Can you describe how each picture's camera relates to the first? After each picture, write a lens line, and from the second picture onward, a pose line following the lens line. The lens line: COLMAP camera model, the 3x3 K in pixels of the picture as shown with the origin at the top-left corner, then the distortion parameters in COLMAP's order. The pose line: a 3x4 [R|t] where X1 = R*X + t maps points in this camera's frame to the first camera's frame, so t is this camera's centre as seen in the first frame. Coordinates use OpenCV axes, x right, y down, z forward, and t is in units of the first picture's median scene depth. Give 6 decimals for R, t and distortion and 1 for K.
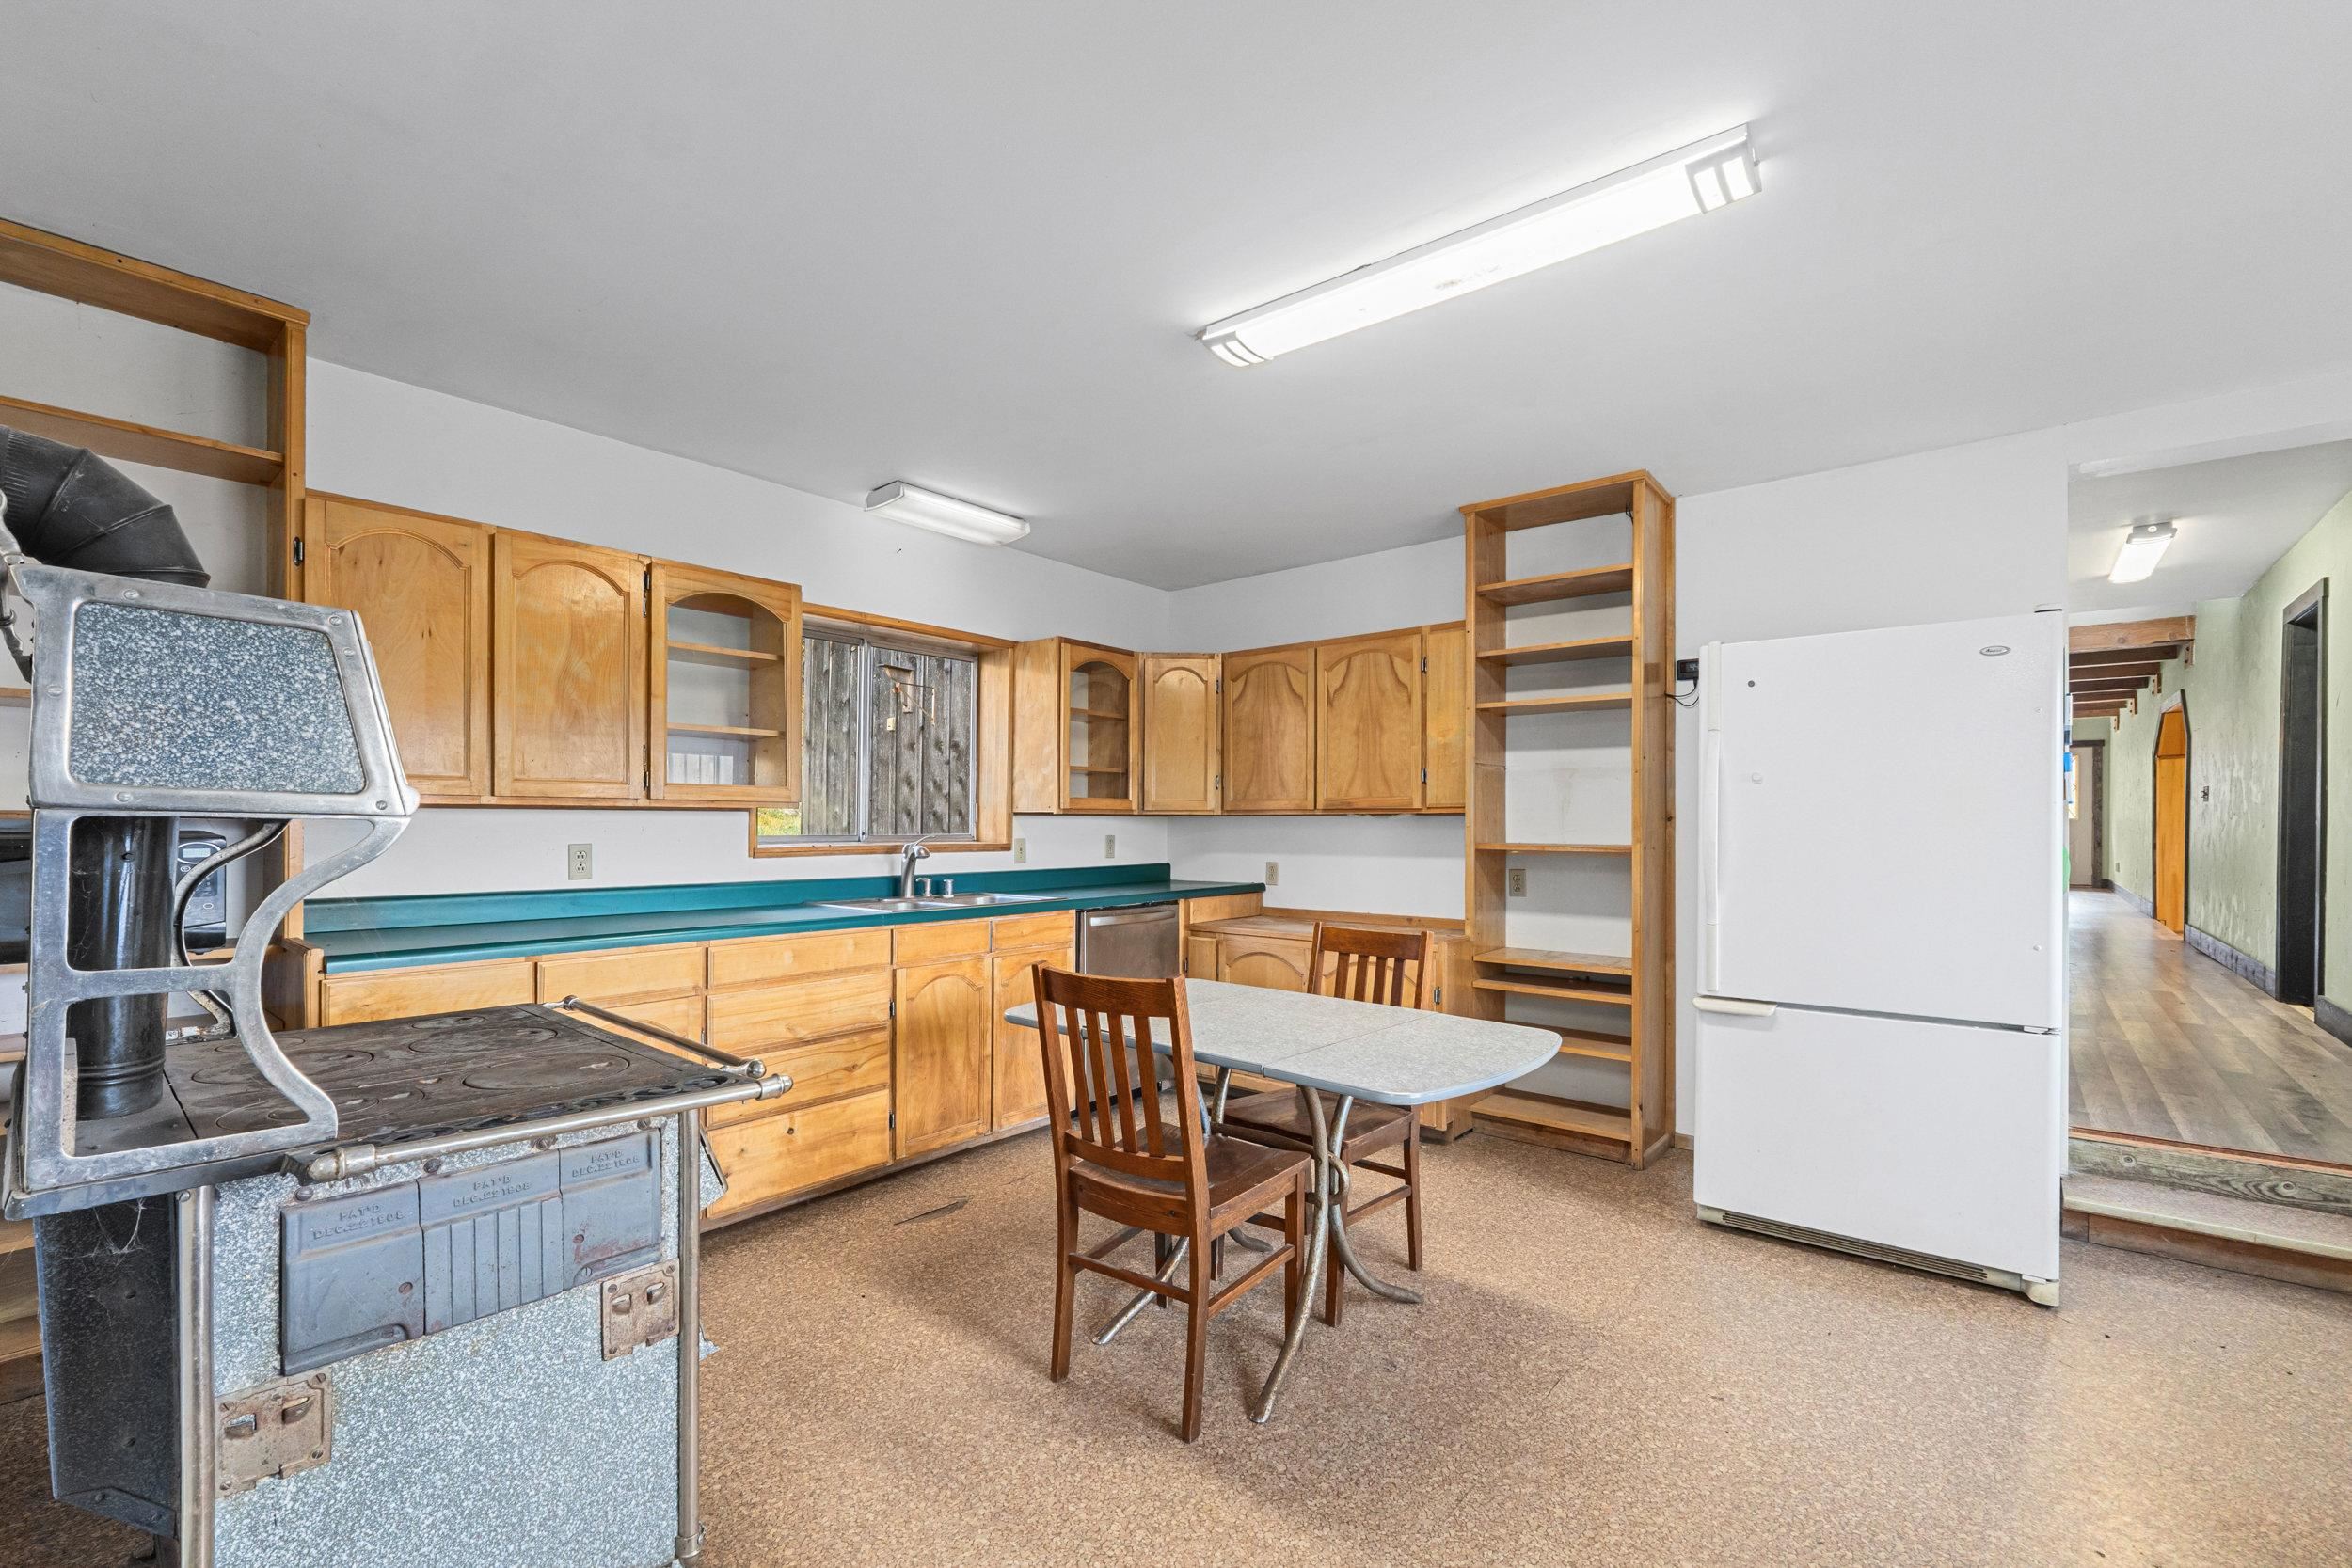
lens RADIAL K [[1023.4, 0, 1179.0], [0, 1023.4, 825.5], [0, 0, 1]] dist [-0.000651, -0.000151]
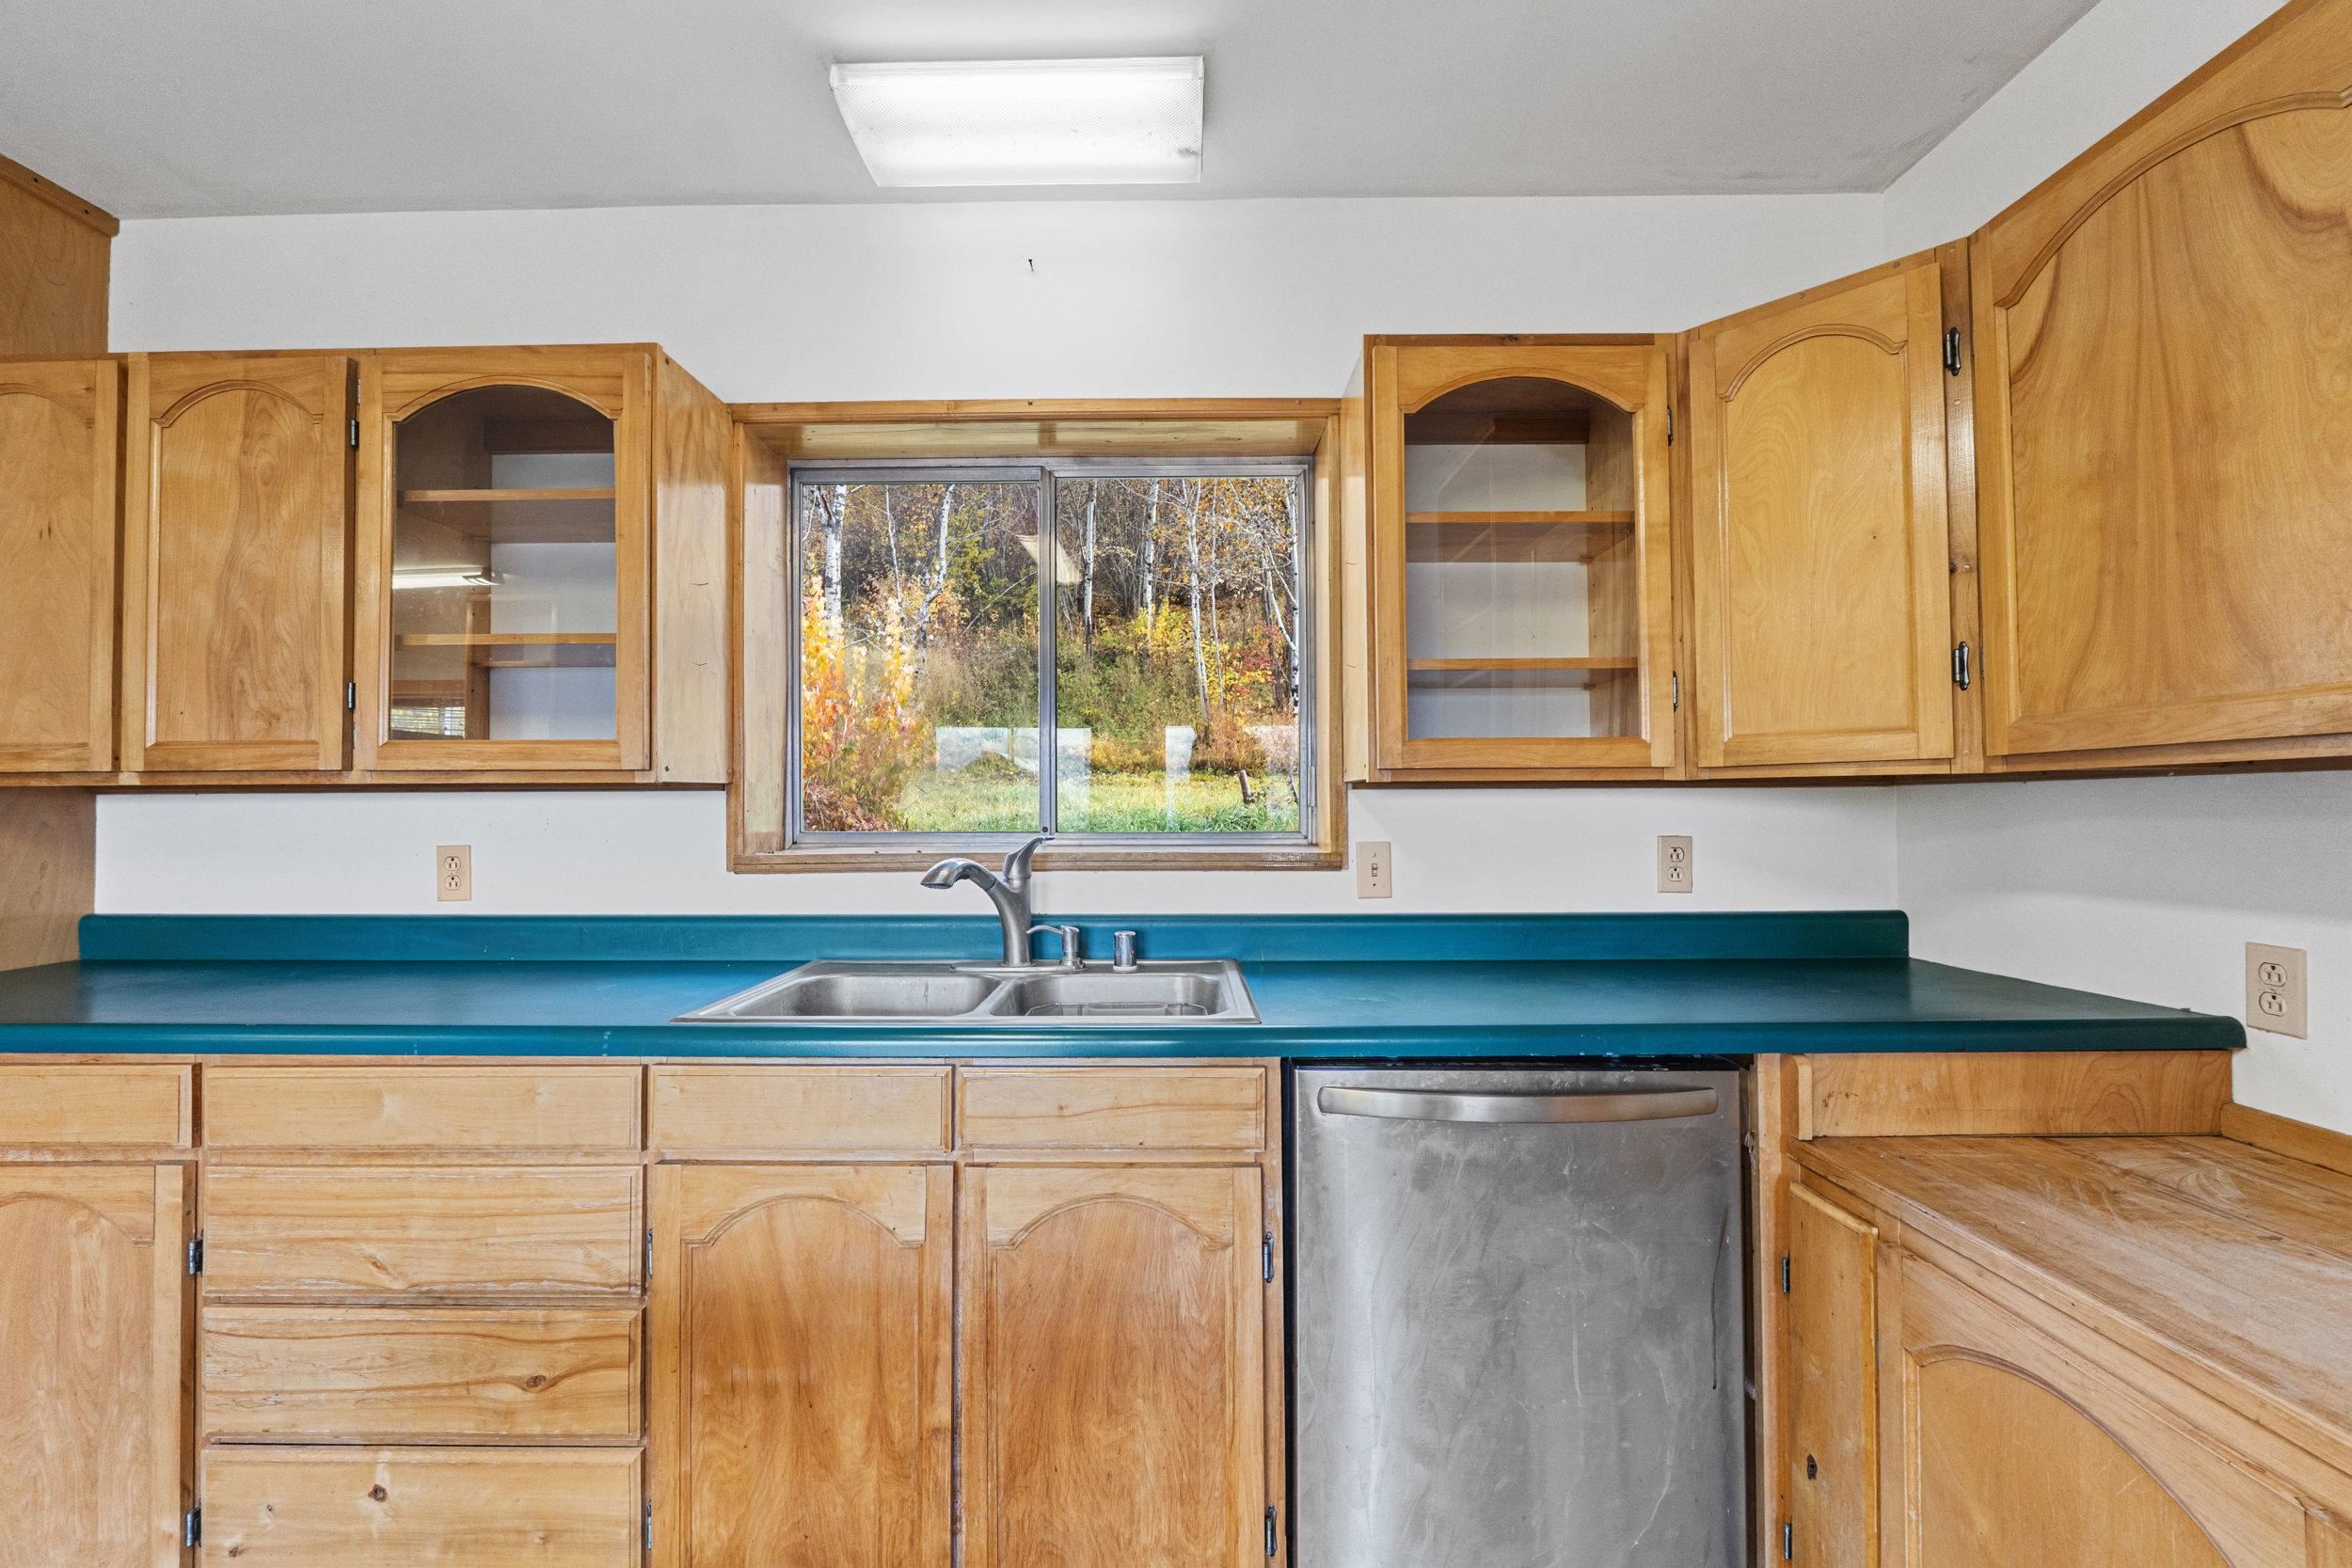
lens RADIAL K [[991.8, 0, 1169.7], [0, 991.8, 778.4], [0, 0, 1]] dist [-0.004194, -0.000778]
pose [[0.618565, -0.023868, -0.785371, 0.142312], [0.005284, 0.999642, -0.026218, -0.003733], [0.785716, 0.012068, 0.618470, 0.761409]]
